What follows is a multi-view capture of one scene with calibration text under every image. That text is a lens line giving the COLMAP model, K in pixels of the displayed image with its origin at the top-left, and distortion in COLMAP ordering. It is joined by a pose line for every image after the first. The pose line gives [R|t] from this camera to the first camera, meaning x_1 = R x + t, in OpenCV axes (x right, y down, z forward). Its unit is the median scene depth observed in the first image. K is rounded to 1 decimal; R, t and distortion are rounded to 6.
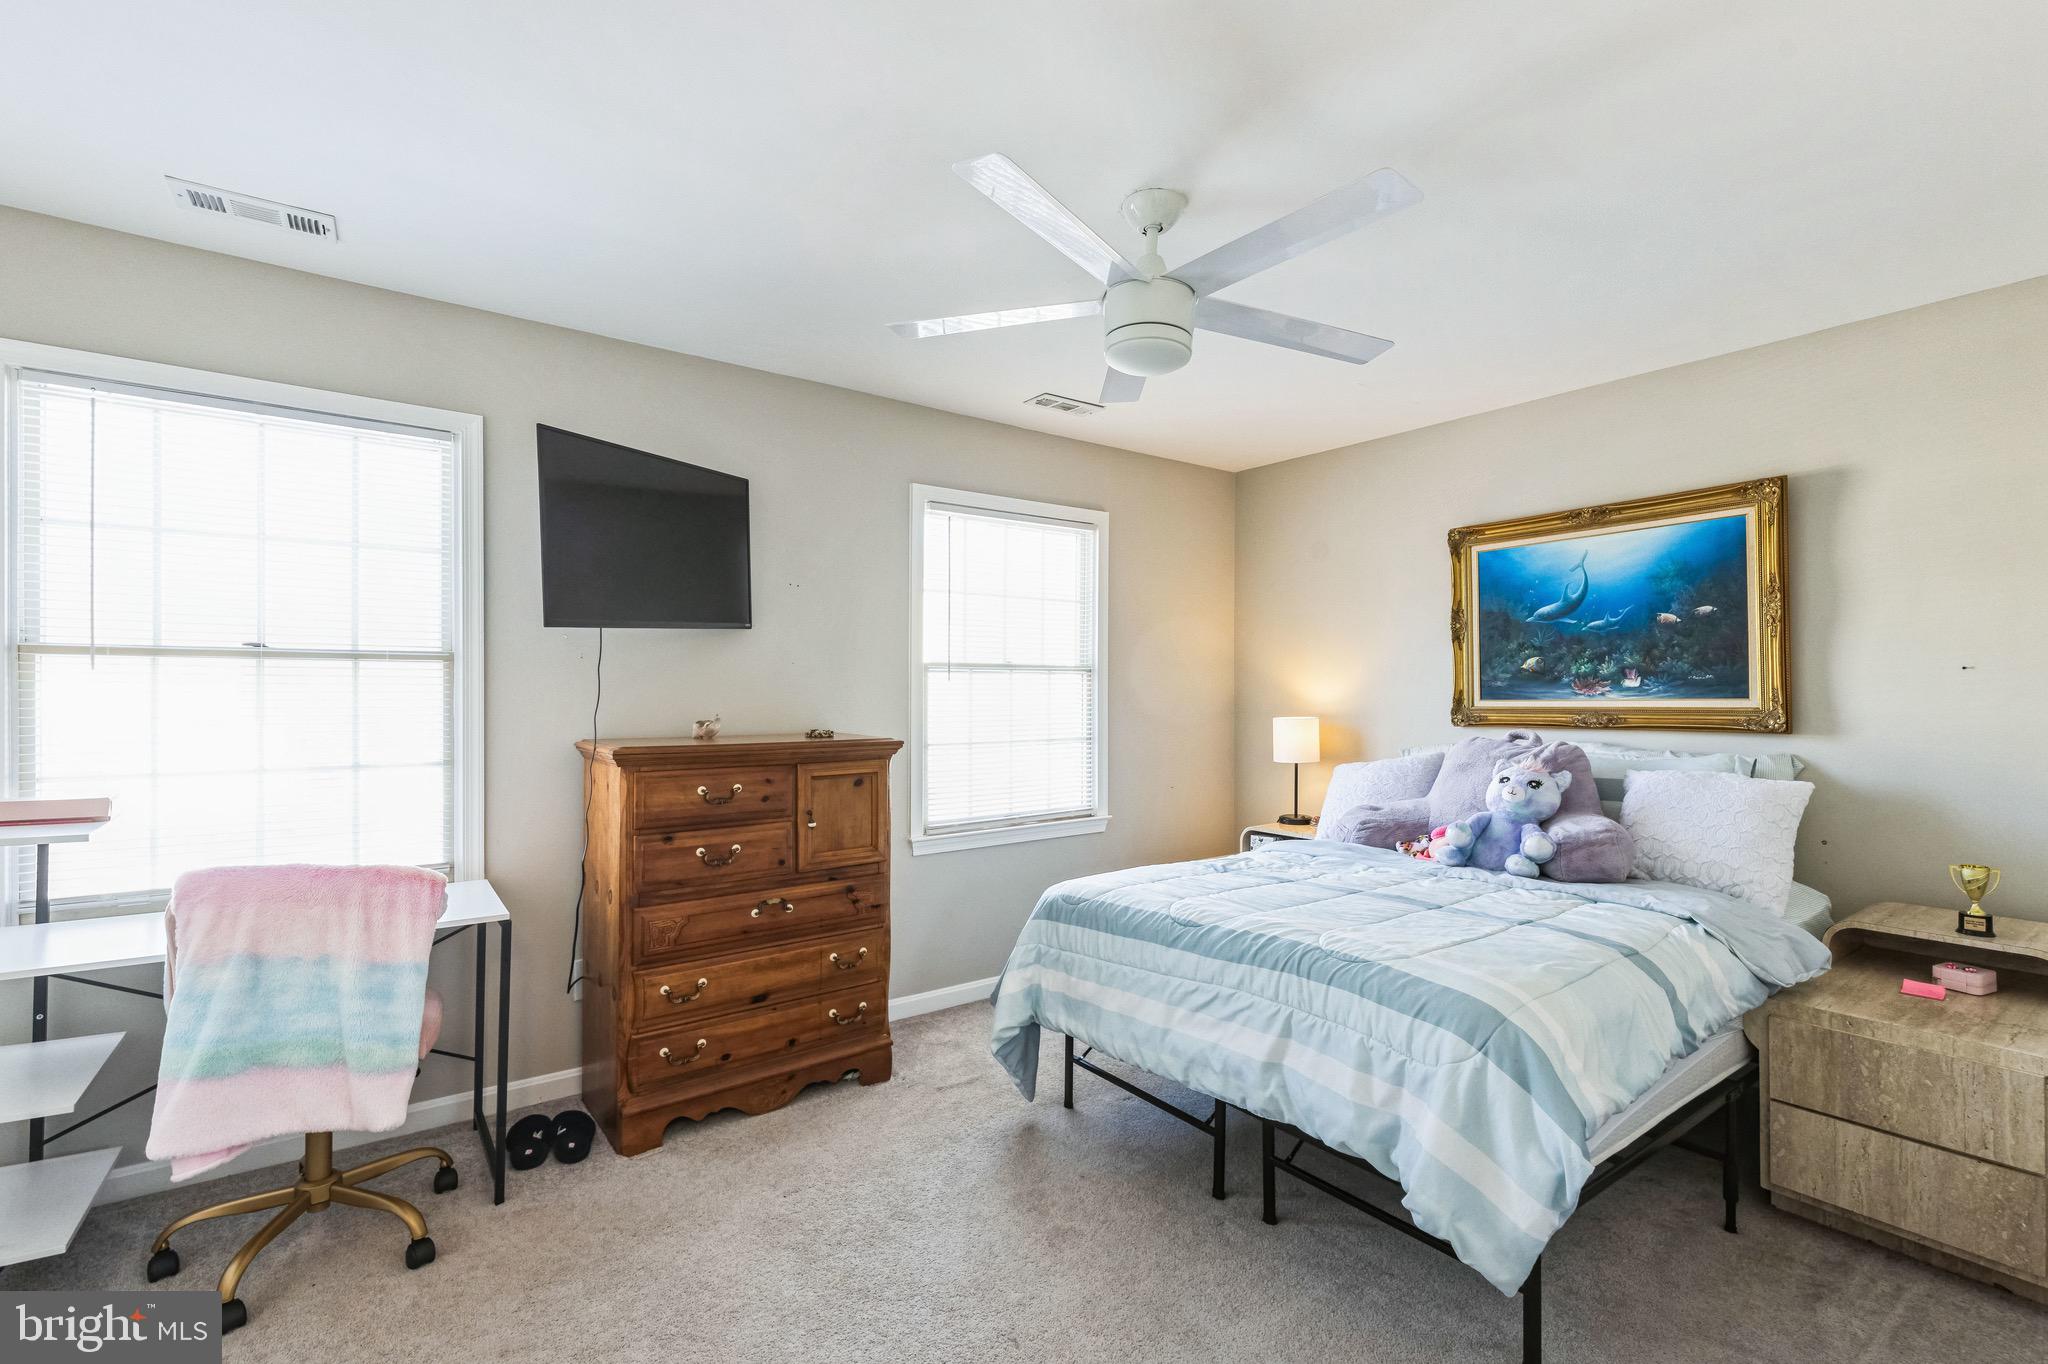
lens RADIAL K [[922.4, 0, 1038.2], [0, 922.4, 687.2], [0, 0, 1]] dist [0.004319, -0.002112]
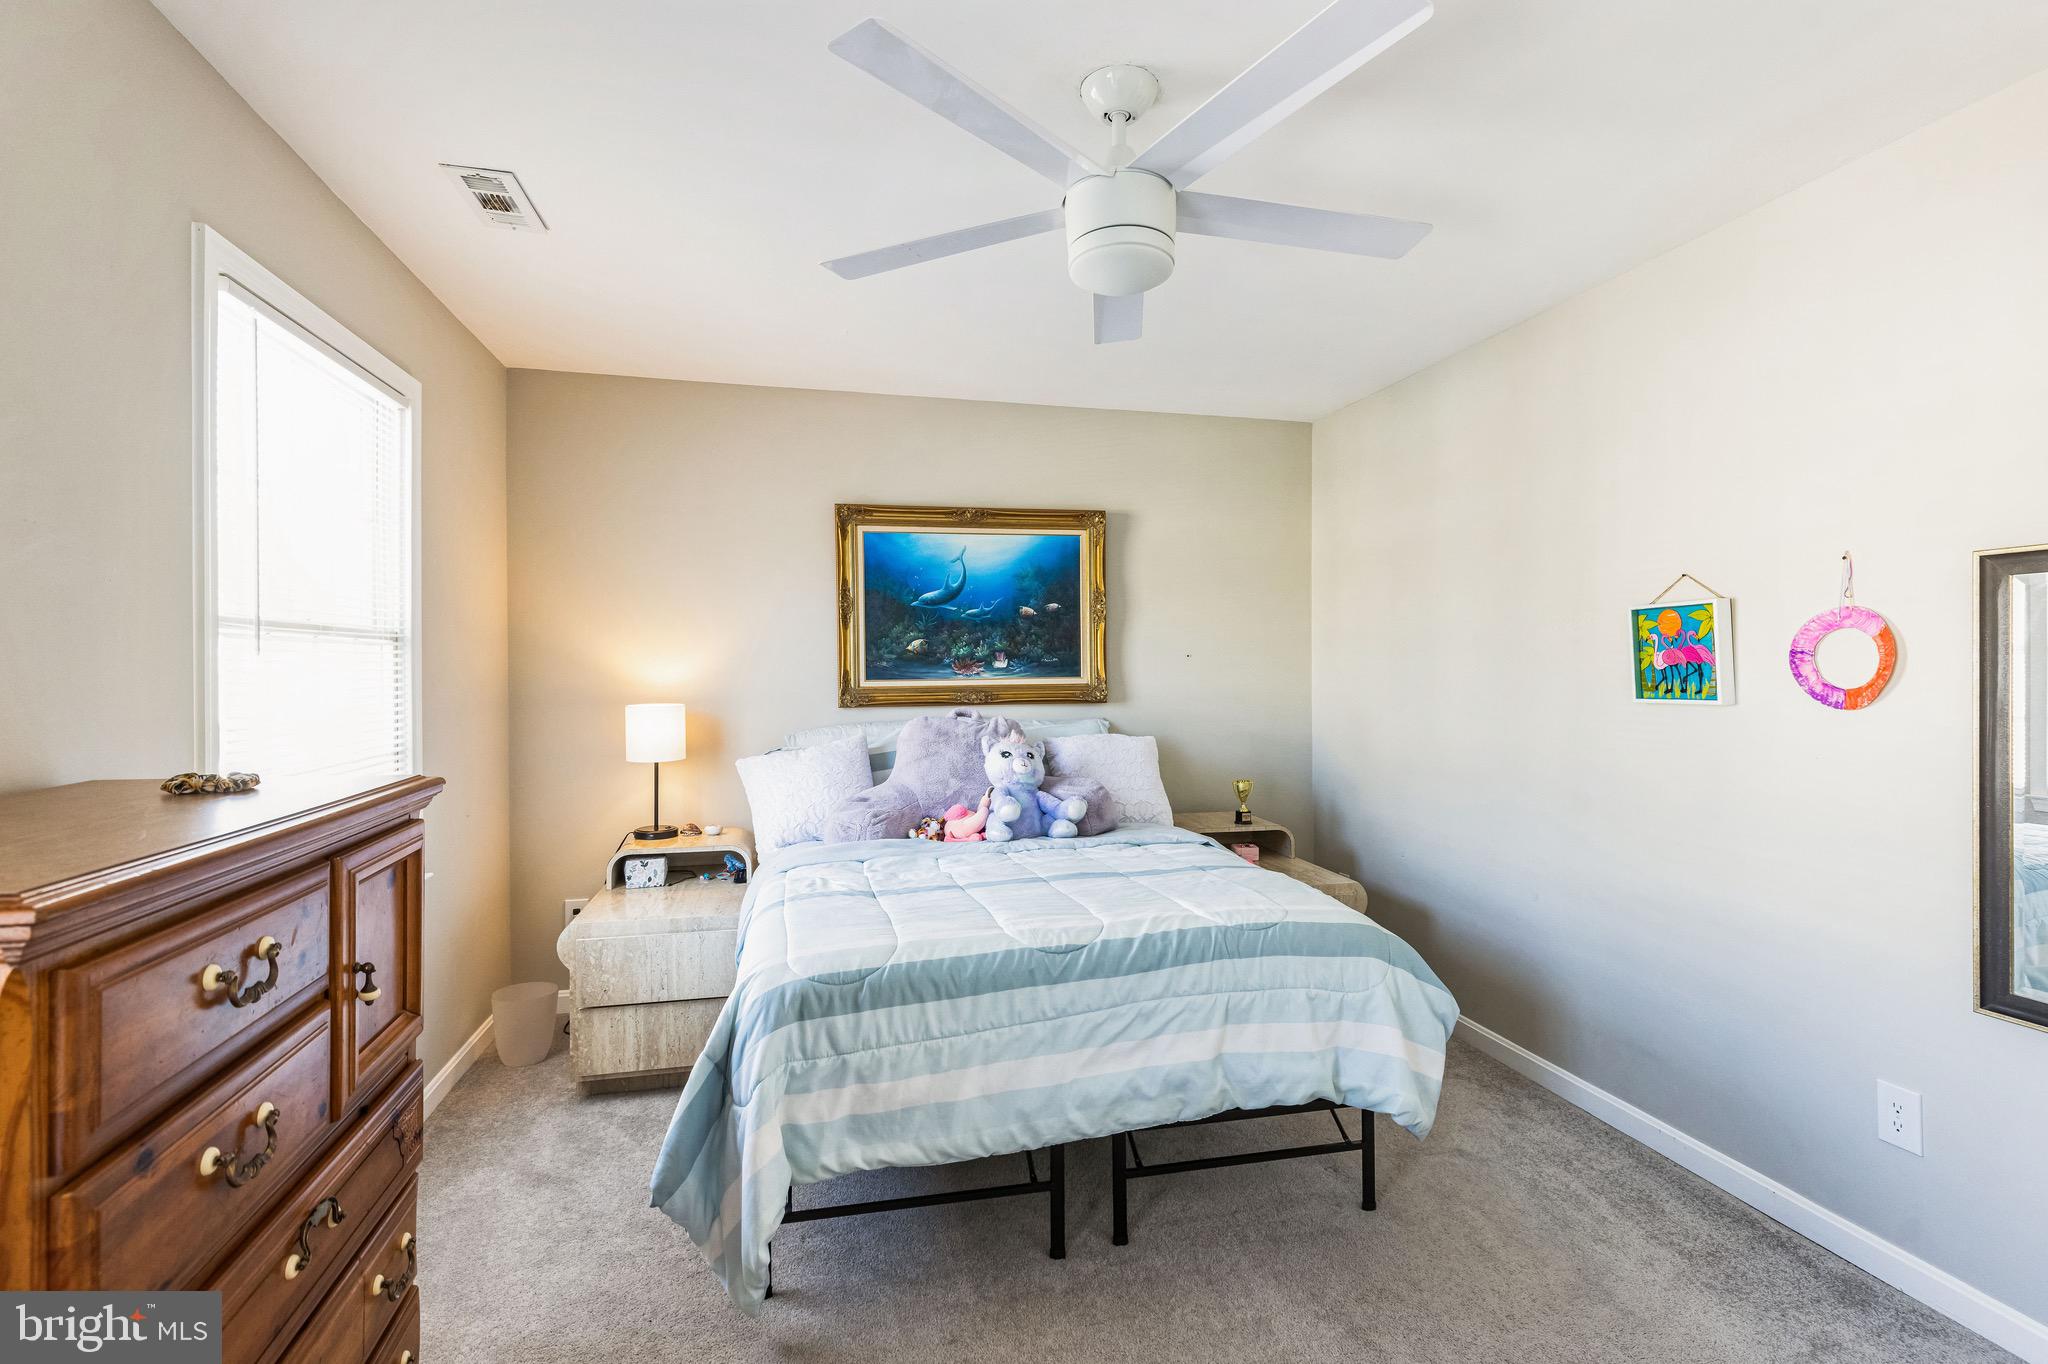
lens RADIAL K [[971.5, 0, 1025.4], [0, 971.5, 670.1], [0, 0, 1]] dist [0.009520, -0.000406]
pose [[0.391266, -0.003176, 0.920272, -0.517517], [-0.003619, 0.999981, 0.004990, -0.003783], [-0.920271, -0.005282, 0.391247, 0.526762]]
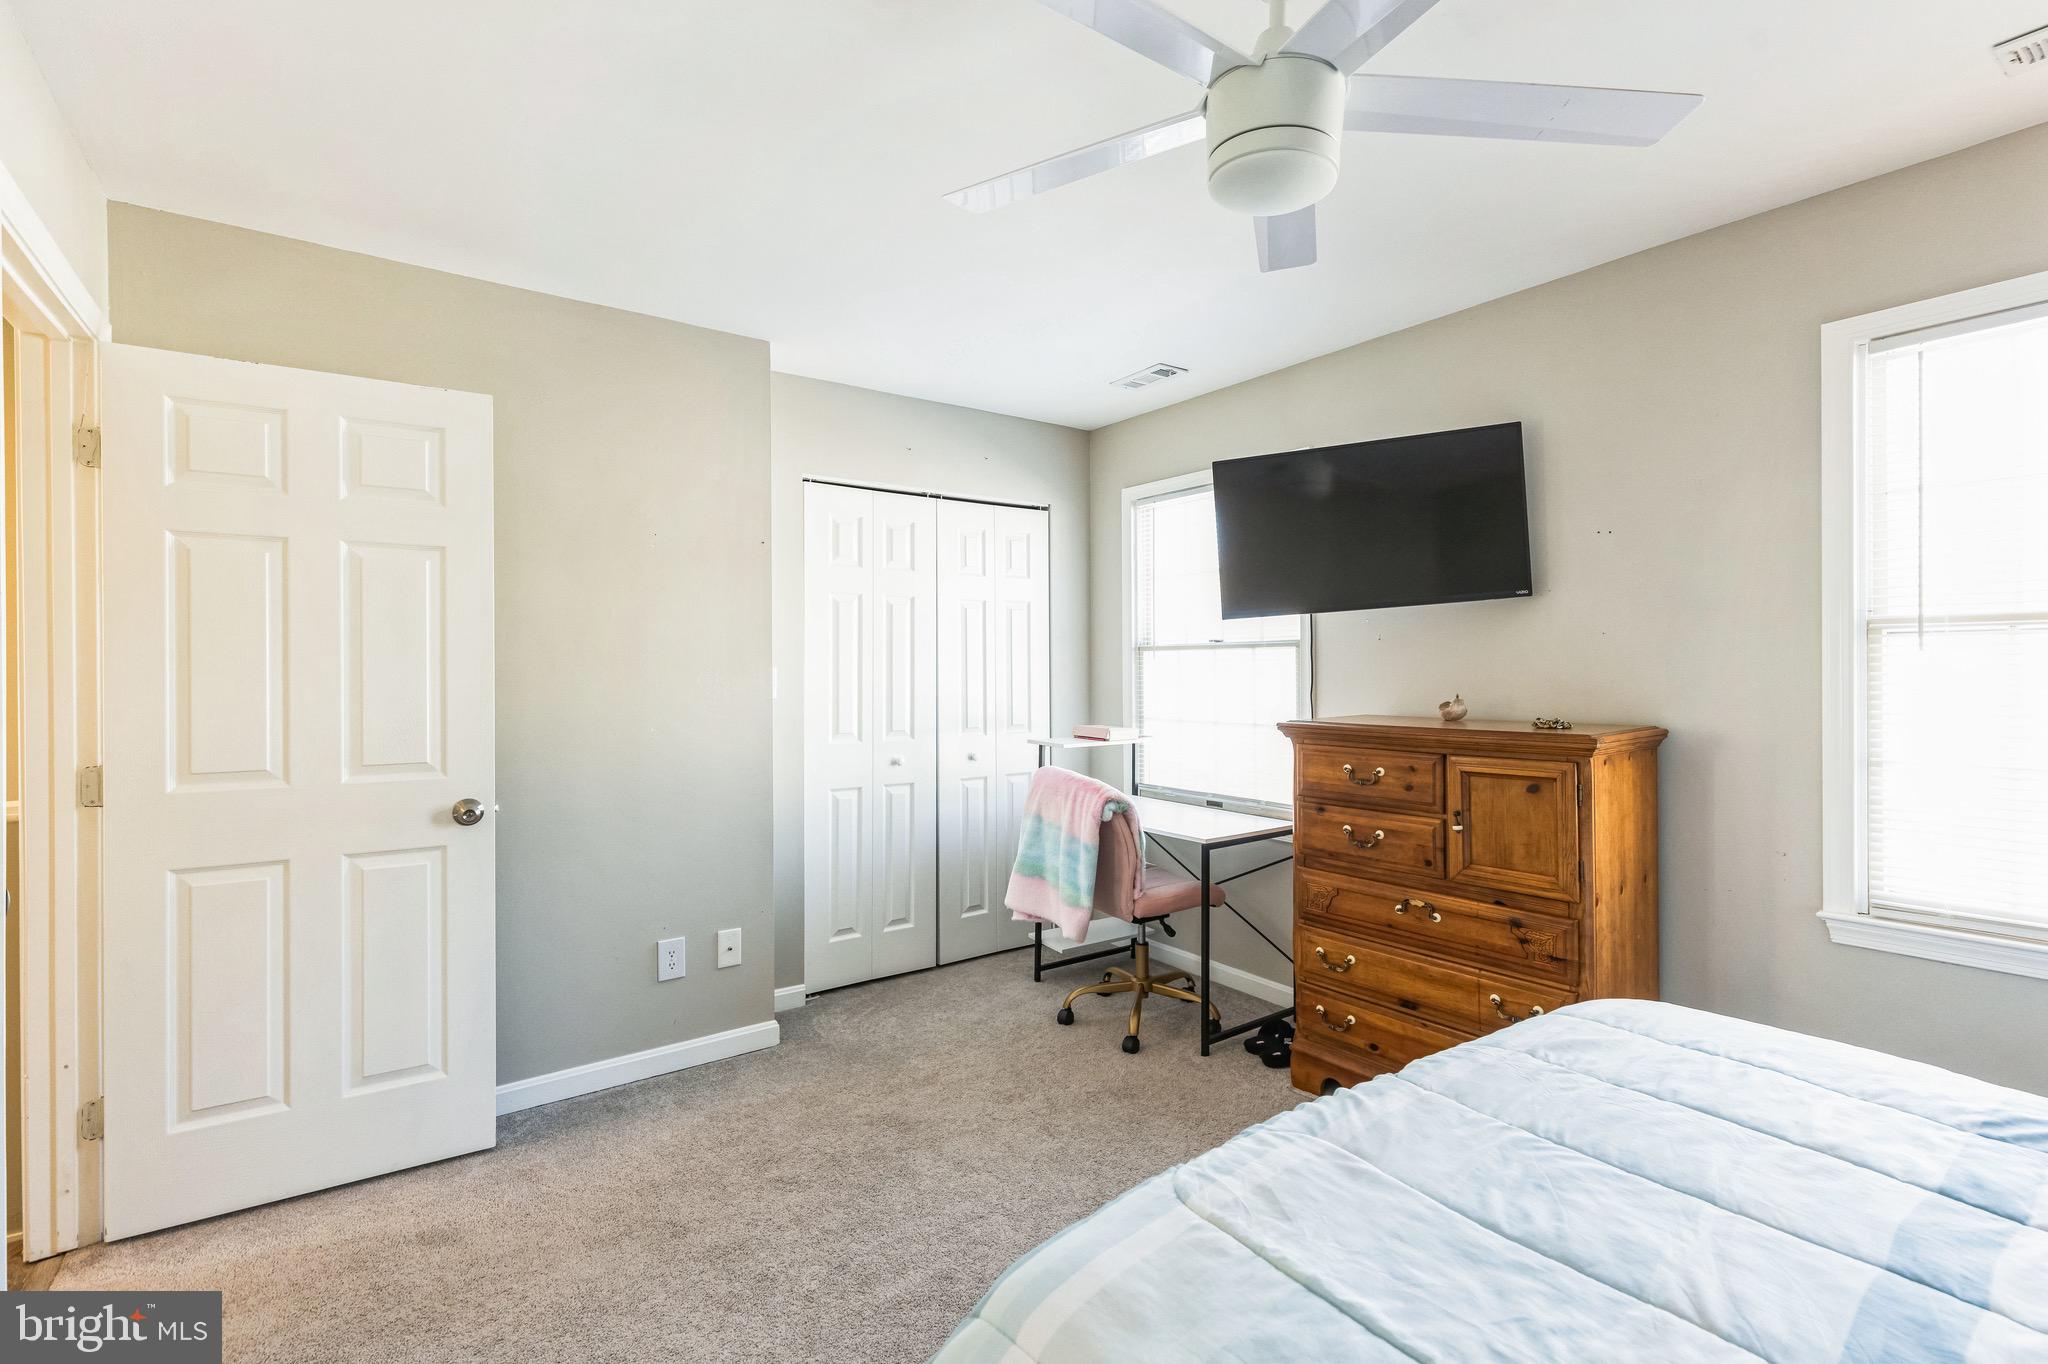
lens RADIAL K [[922.4, 0, 1035.2], [0, 922.4, 671.0], [0, 0, 1]] dist [0.004319, -0.002112]
pose [[-0.008309, -0.003520, -0.999959, 0.574844], [0.006058, 0.999975, -0.003571, 0.006195], [0.999947, -0.006088, -0.008288, 0.593033]]
